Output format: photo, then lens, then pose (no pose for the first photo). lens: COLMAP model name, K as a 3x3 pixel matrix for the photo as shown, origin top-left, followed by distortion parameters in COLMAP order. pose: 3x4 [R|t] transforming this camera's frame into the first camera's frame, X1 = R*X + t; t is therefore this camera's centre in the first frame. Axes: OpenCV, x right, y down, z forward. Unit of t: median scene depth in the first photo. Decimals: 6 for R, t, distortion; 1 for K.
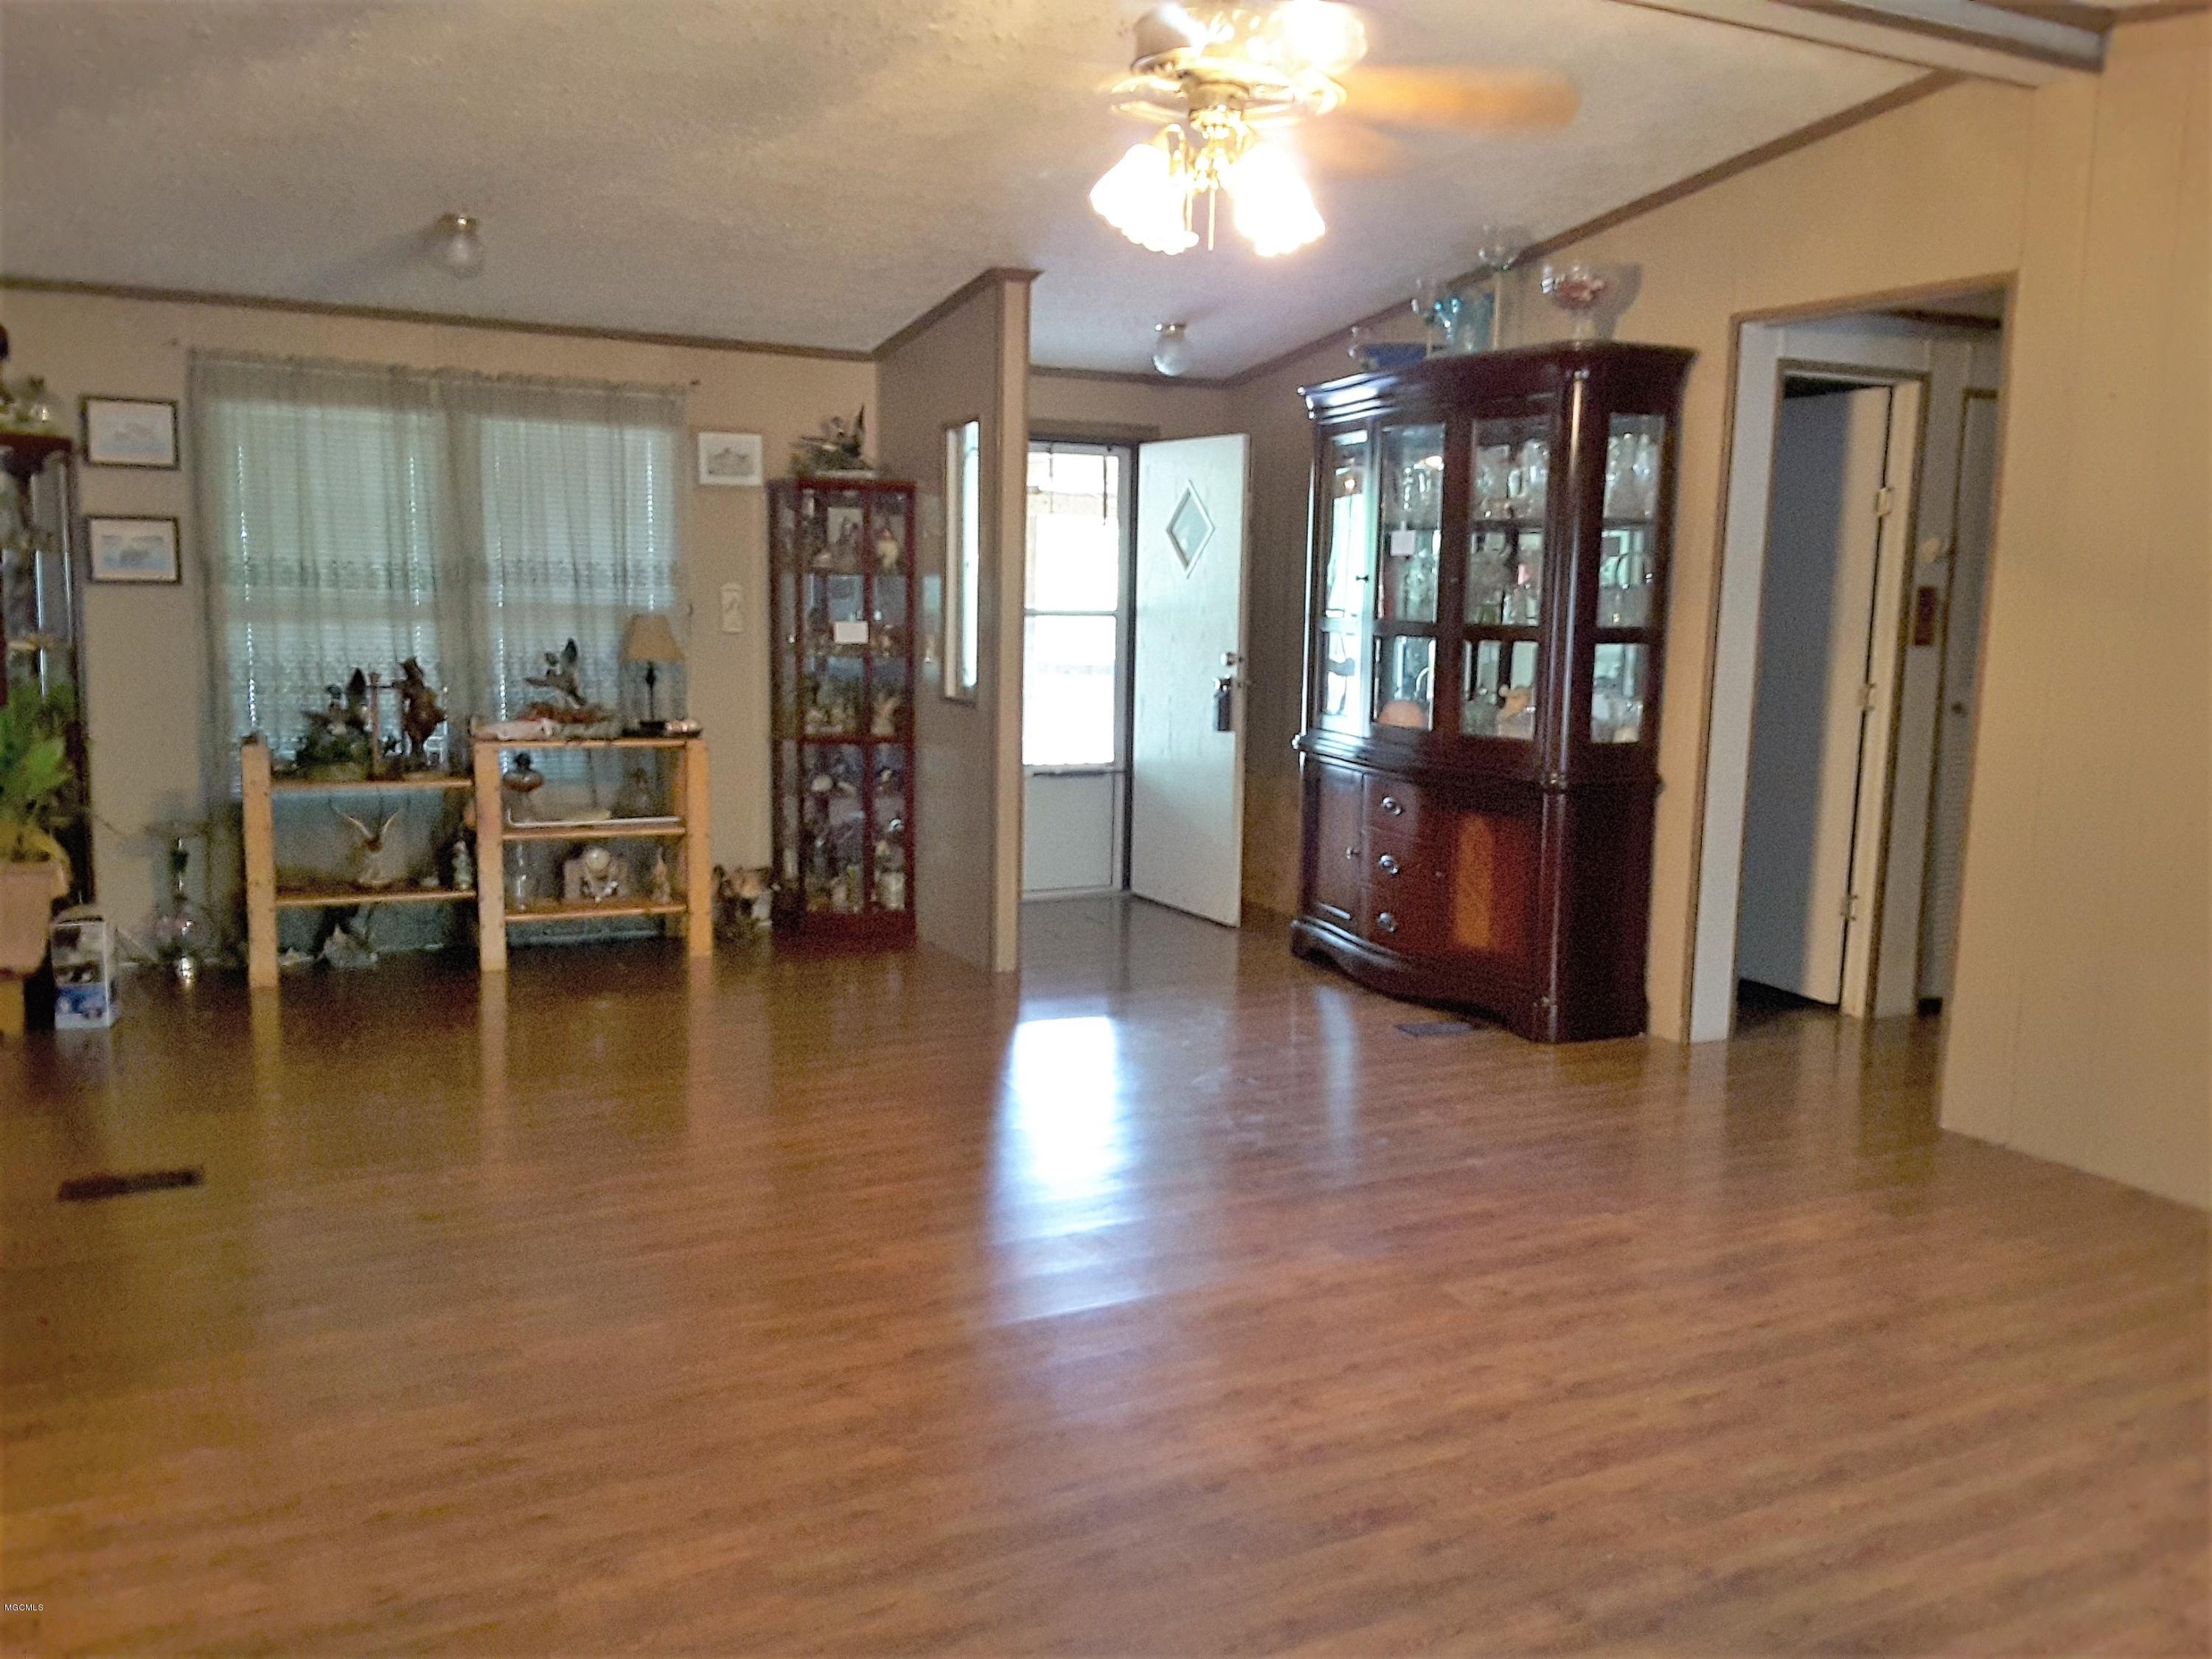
lens RADIAL K [[1770.7, 0, 1111.6], [0, 1770.7, 835.4], [0, 0, 1]] dist [0.133486, -0.228766]
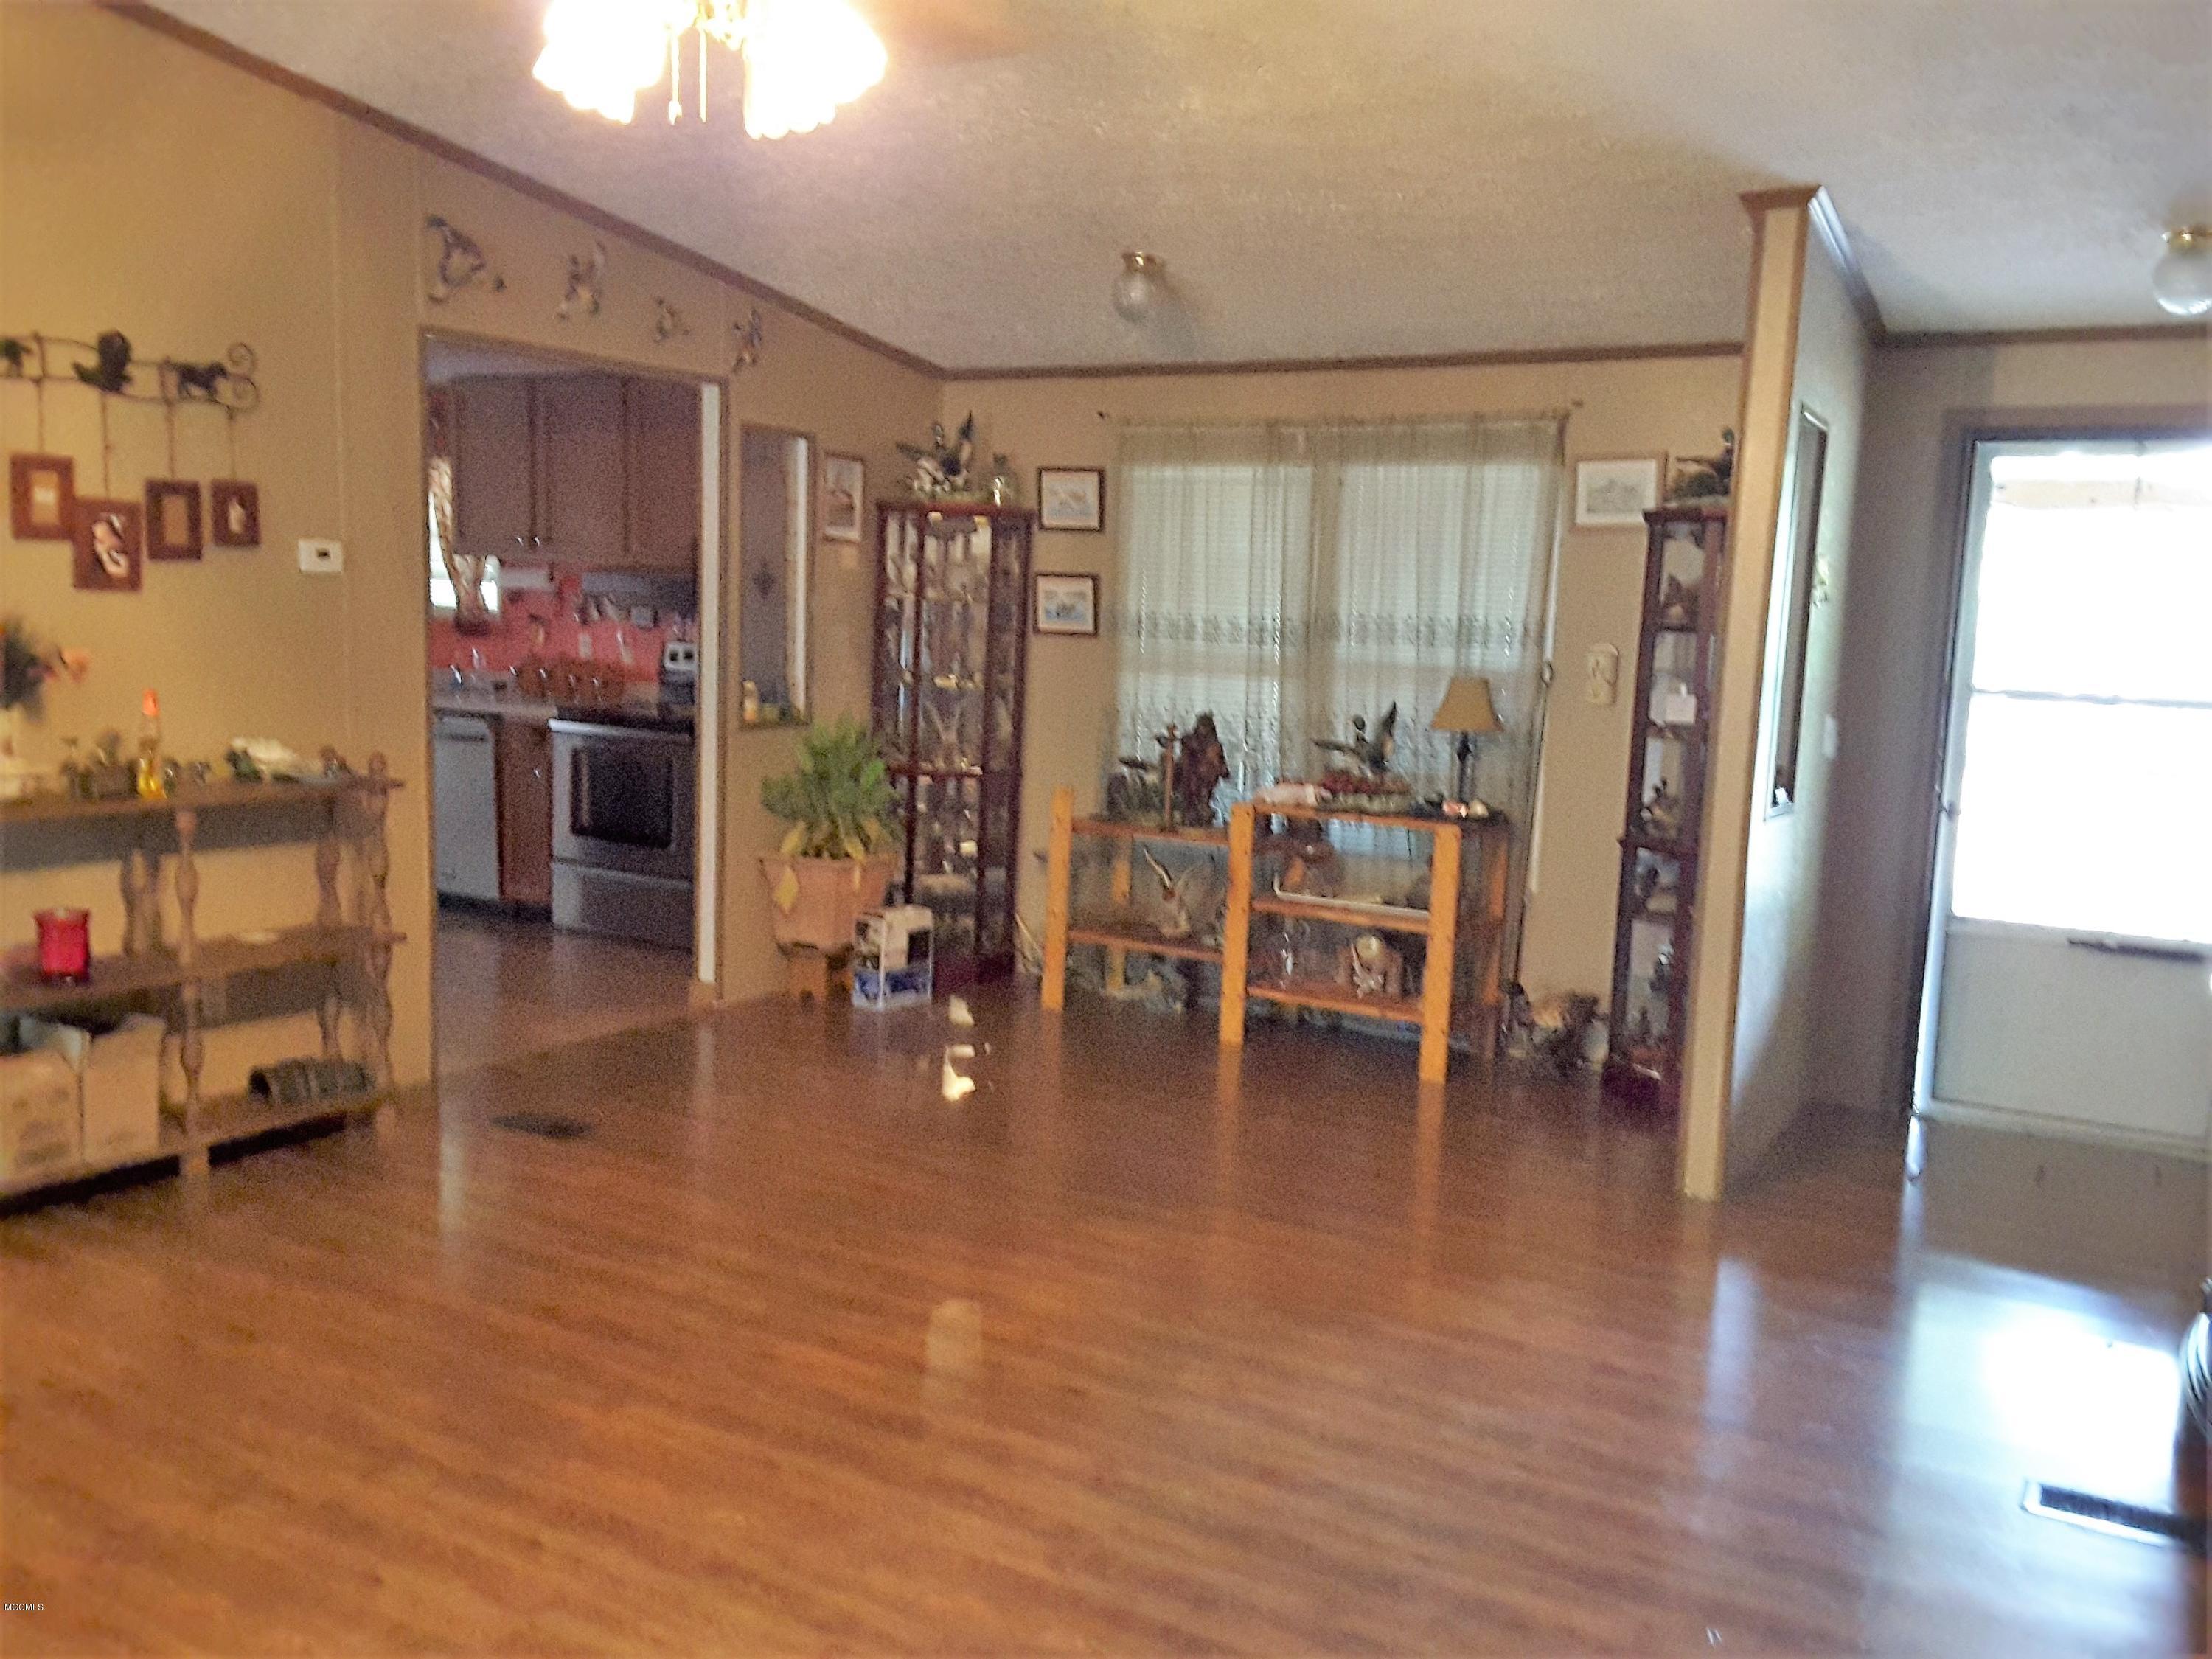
lens RADIAL K [[1770.7, 0, 1111.6], [0, 1770.7, 835.4], [0, 0, 1]] dist [0.133486, -0.228766]
pose [[0.554536, 0.105561, -0.825437, 0.388654], [-0.146611, 0.988799, 0.027958, -0.050403], [0.819143, 0.105515, 0.563801, 0.409481]]
